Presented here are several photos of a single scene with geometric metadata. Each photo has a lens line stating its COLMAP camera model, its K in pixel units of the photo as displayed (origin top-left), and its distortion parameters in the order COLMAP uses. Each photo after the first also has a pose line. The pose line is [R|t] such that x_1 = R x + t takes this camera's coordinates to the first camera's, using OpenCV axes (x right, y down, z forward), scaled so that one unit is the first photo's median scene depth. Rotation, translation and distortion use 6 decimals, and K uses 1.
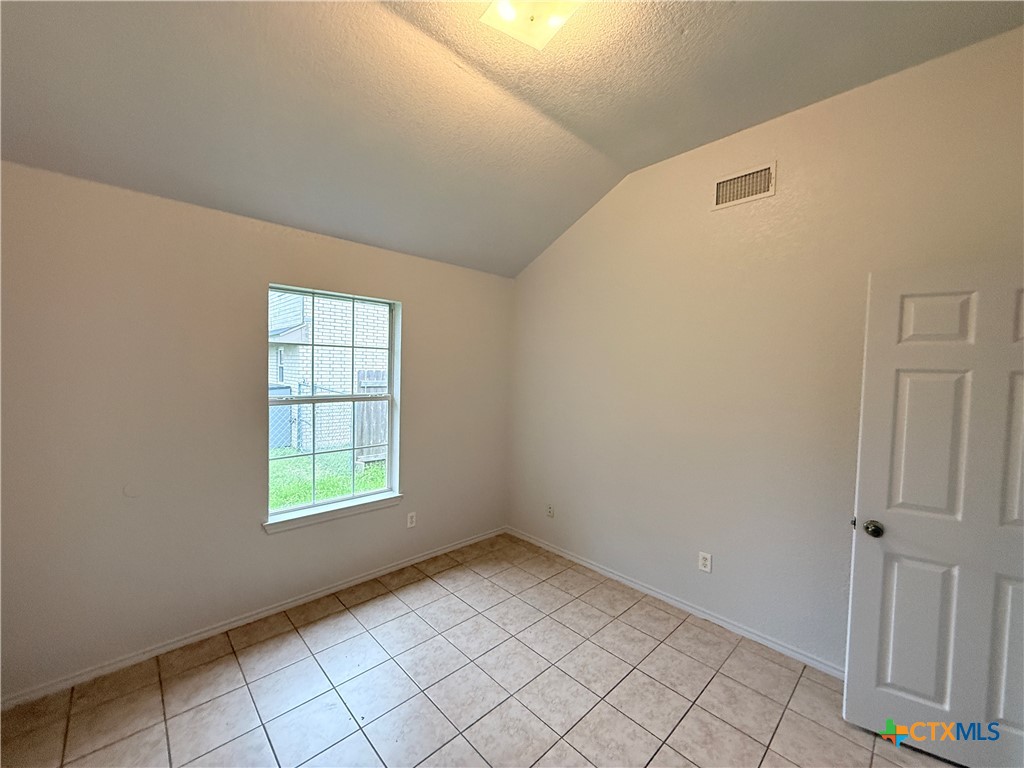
lens RADIAL K [[407.1, 0, 512.4], [0, 407.1, 388.1], [0, 0, 1]] dist [0.001186, -0.000506]
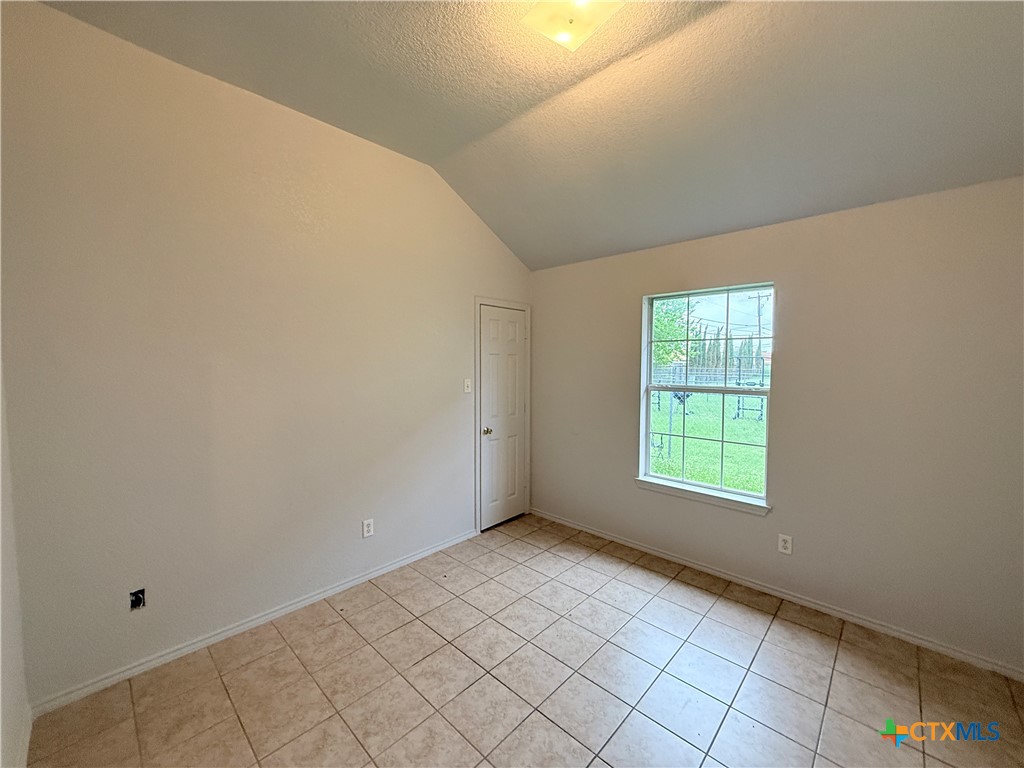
lens RADIAL K [[407.1, 0, 501.8], [0, 407.1, 391.3], [0, 0, 1]] dist [0.001186, -0.000506]
pose [[0.040406, 0.057237, -0.997543, 0.631509], [-0.046041, 0.997404, 0.055365, -0.004648], [0.998122, 0.043690, 0.042937, 0.452240]]
